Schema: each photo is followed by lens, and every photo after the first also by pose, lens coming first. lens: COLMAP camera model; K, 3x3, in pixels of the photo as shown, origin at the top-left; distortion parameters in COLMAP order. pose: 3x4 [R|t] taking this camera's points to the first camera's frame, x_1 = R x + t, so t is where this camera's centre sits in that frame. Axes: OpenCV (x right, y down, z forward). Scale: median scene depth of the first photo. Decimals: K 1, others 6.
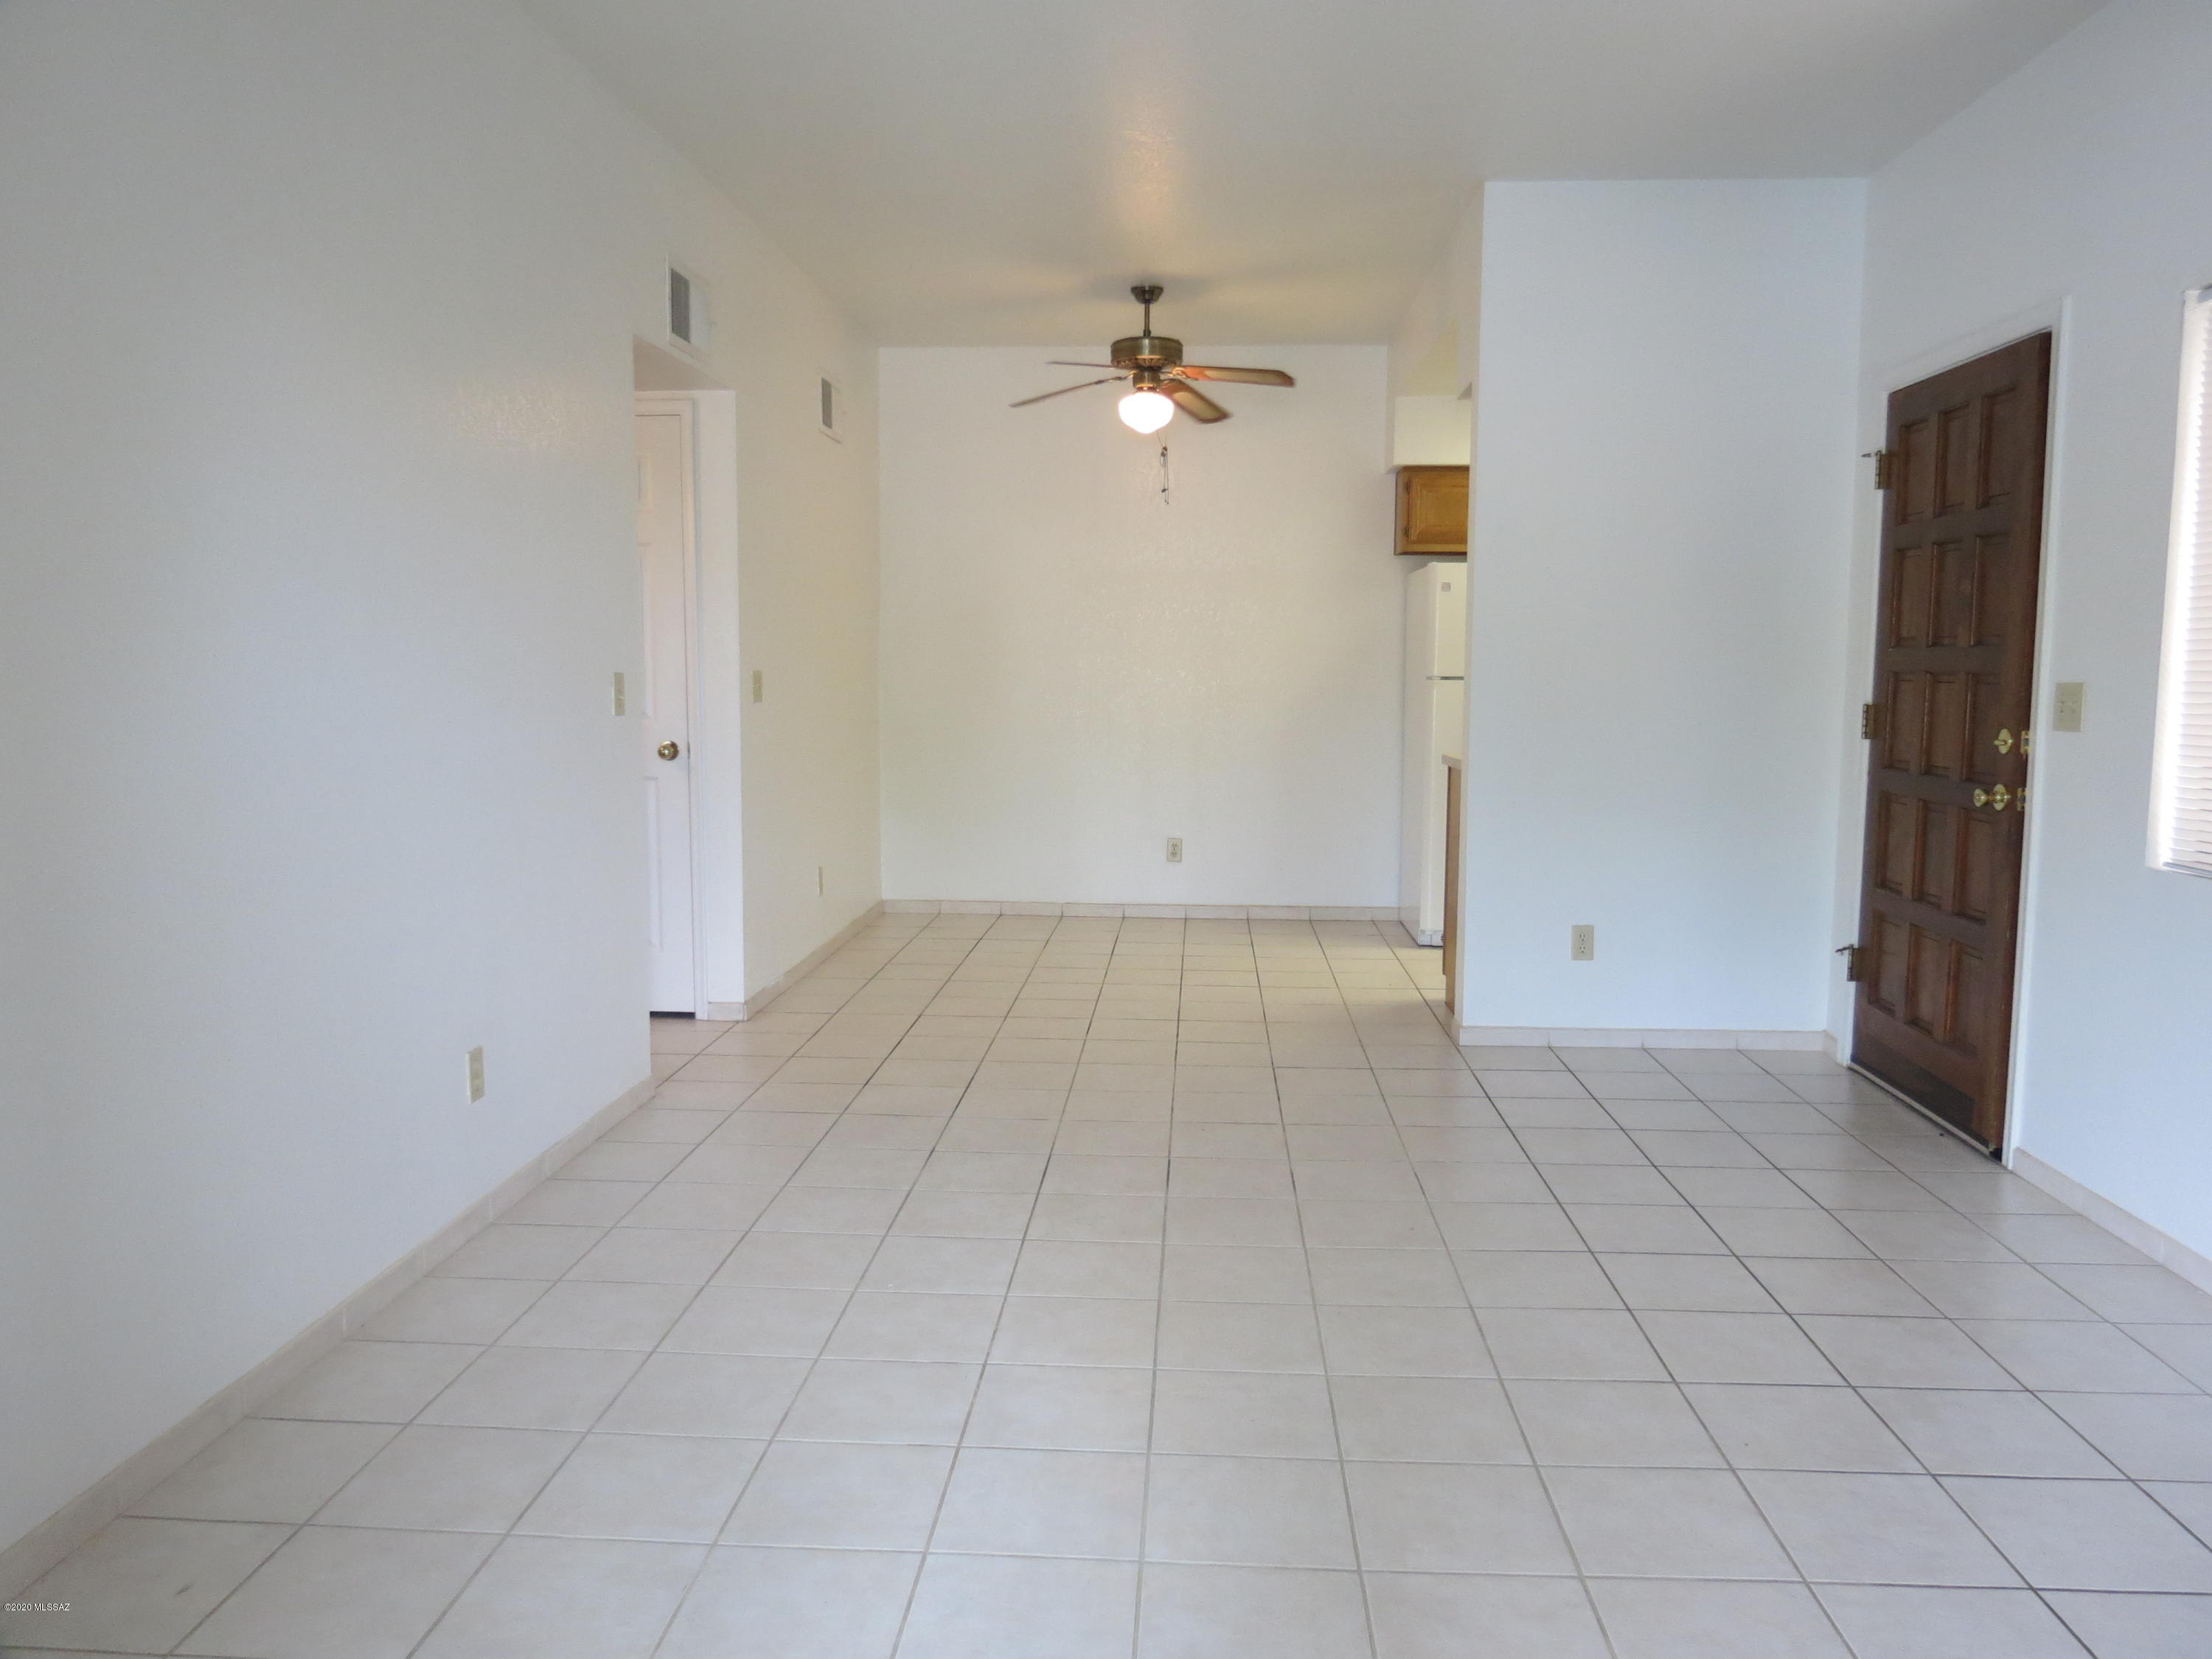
lens RADIAL K [[1578.9, 0, 1094.7], [0, 1578.9, 822.9], [0, 0, 1]] dist [-0.033041, 0.017101]
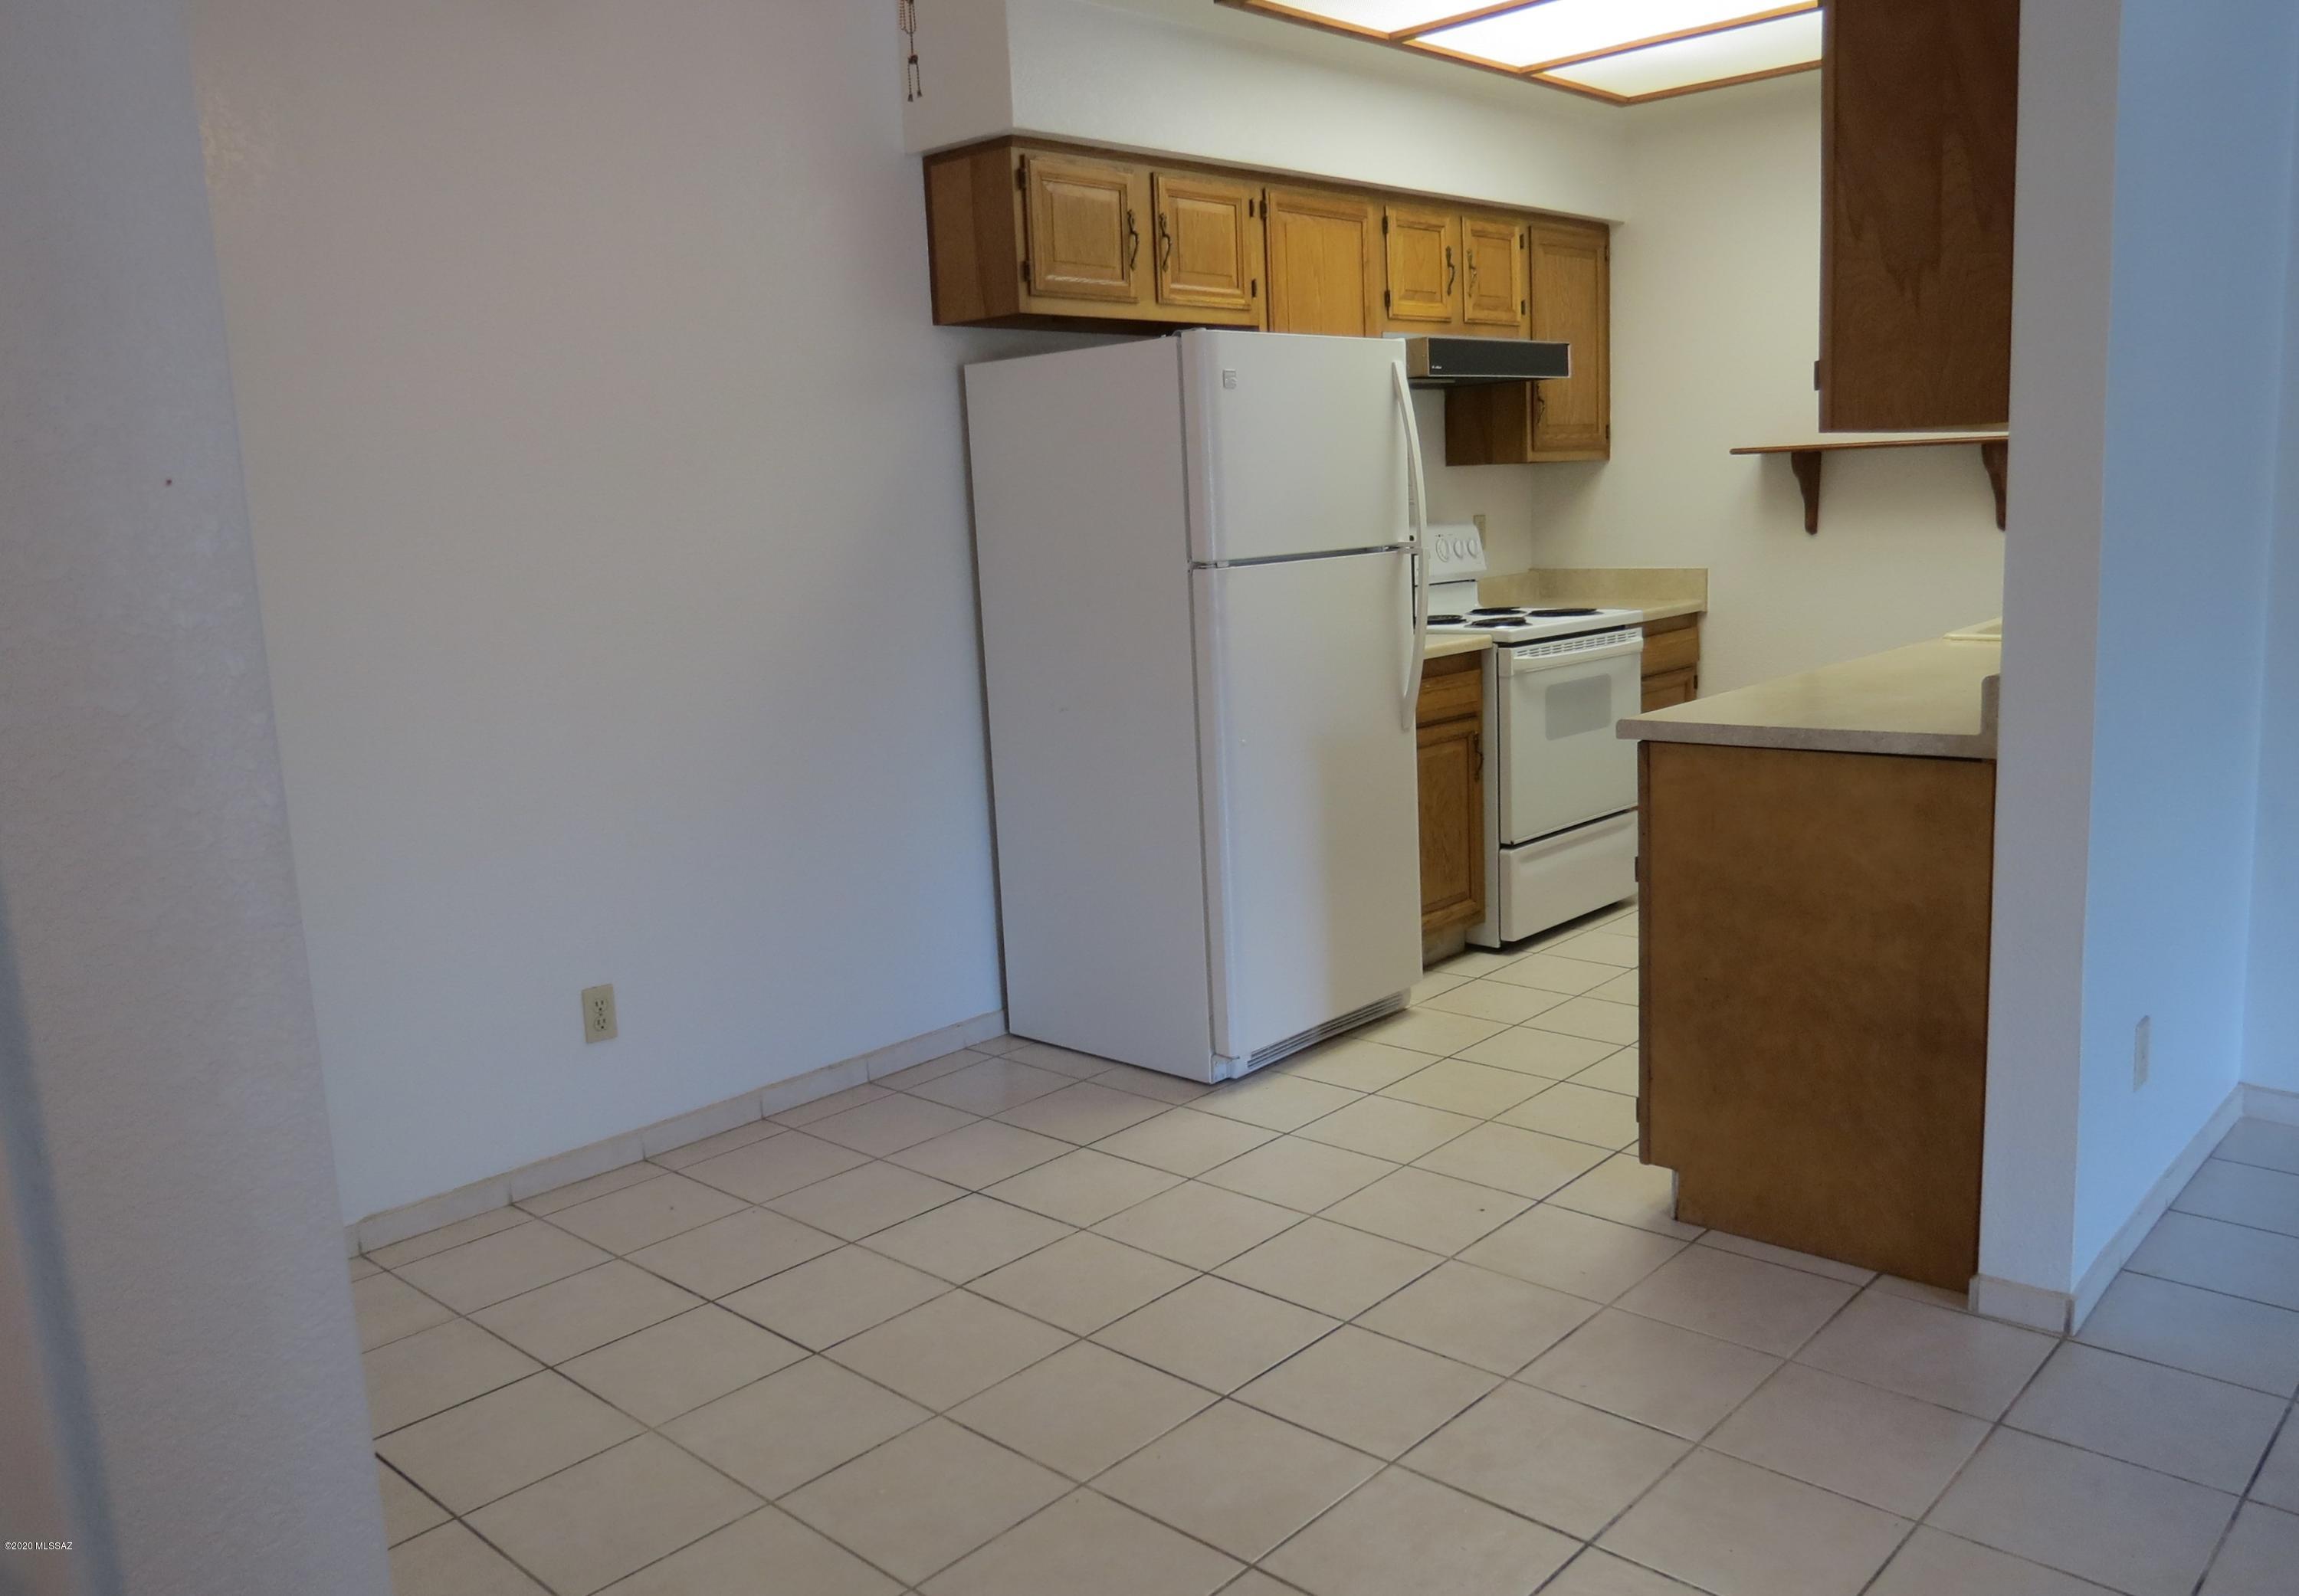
lens RADIAL K [[1759.1, 0, 1148.9], [0, 1759.1, 802.1], [0, 0, 1]] dist [-0.029567, 0.001426]
pose [[0.639298, -0.170904, 0.749726, -0.204294], [0.128498, 0.985023, 0.114970, -0.076092], [-0.758146, 0.022839, 0.651684, 0.591778]]
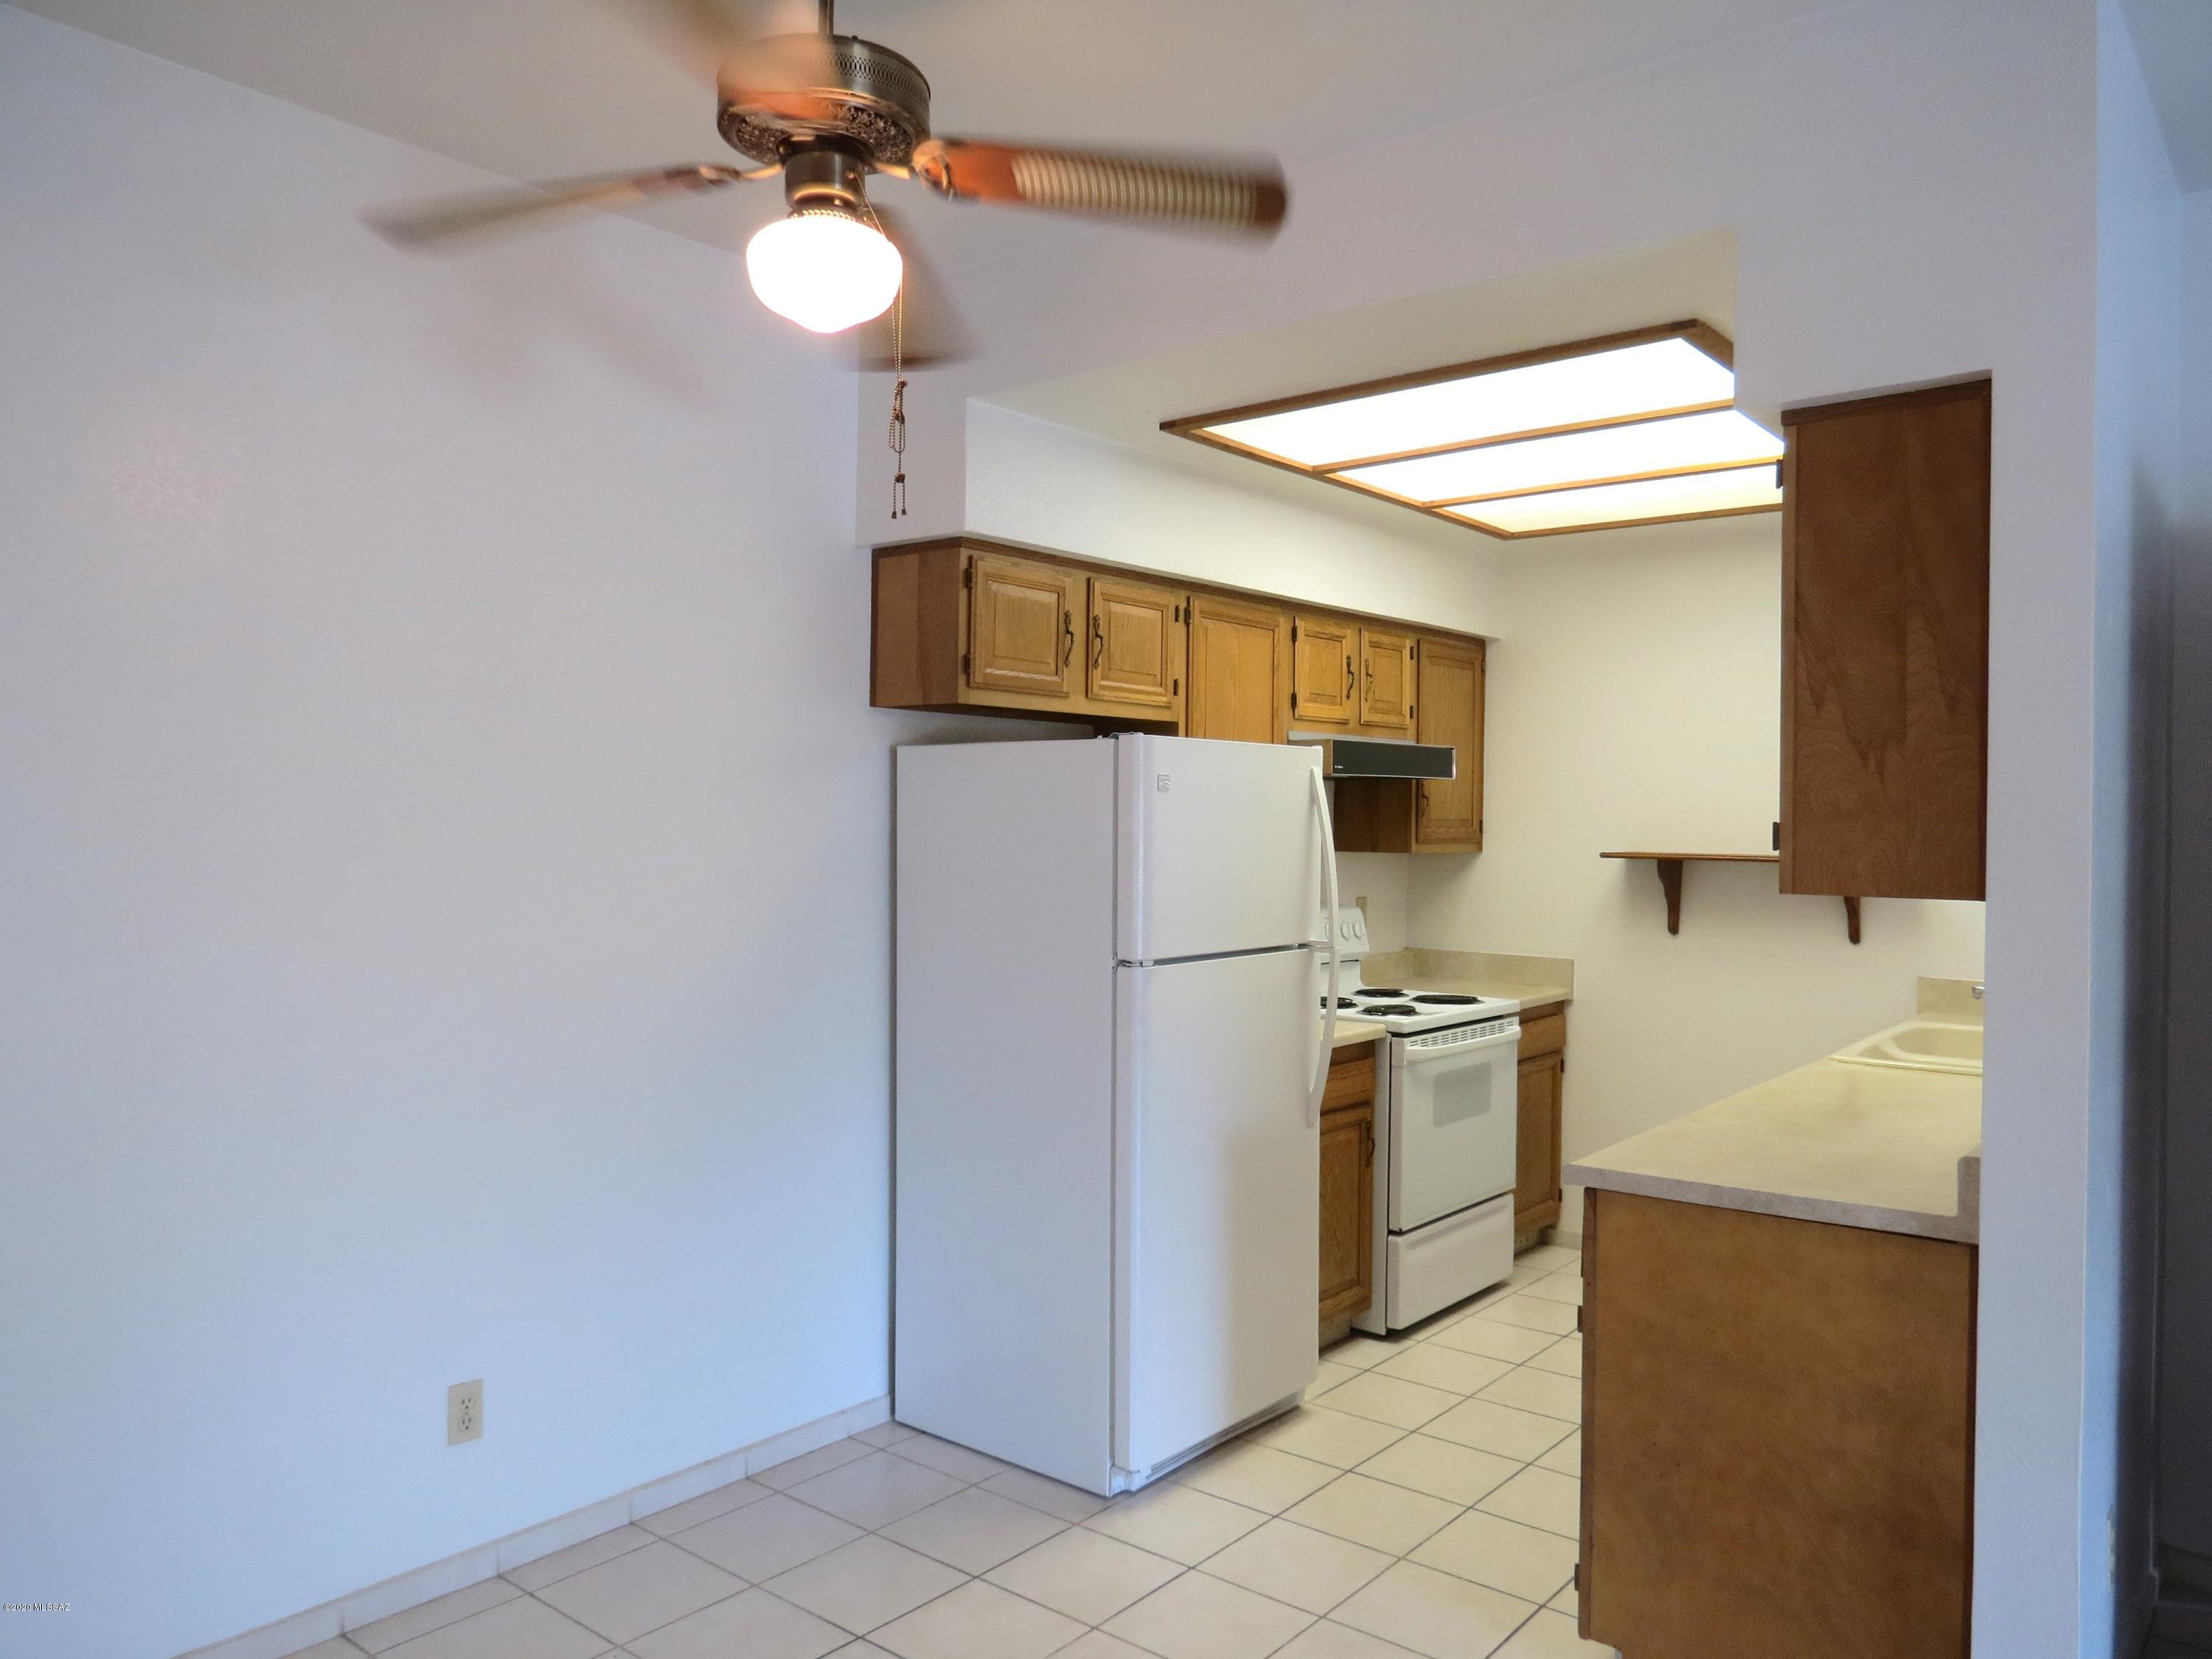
lens RADIAL K [[1578.9, 0, 1108.2], [0, 1578.9, 829.8], [0, 0, 1]] dist [-0.033041, 0.017101]
pose [[0.591328, -0.009287, 0.806378, -0.173931], [0.074658, 0.996270, -0.043274, -0.101721], [-0.802968, 0.085791, 0.589815, 0.640377]]
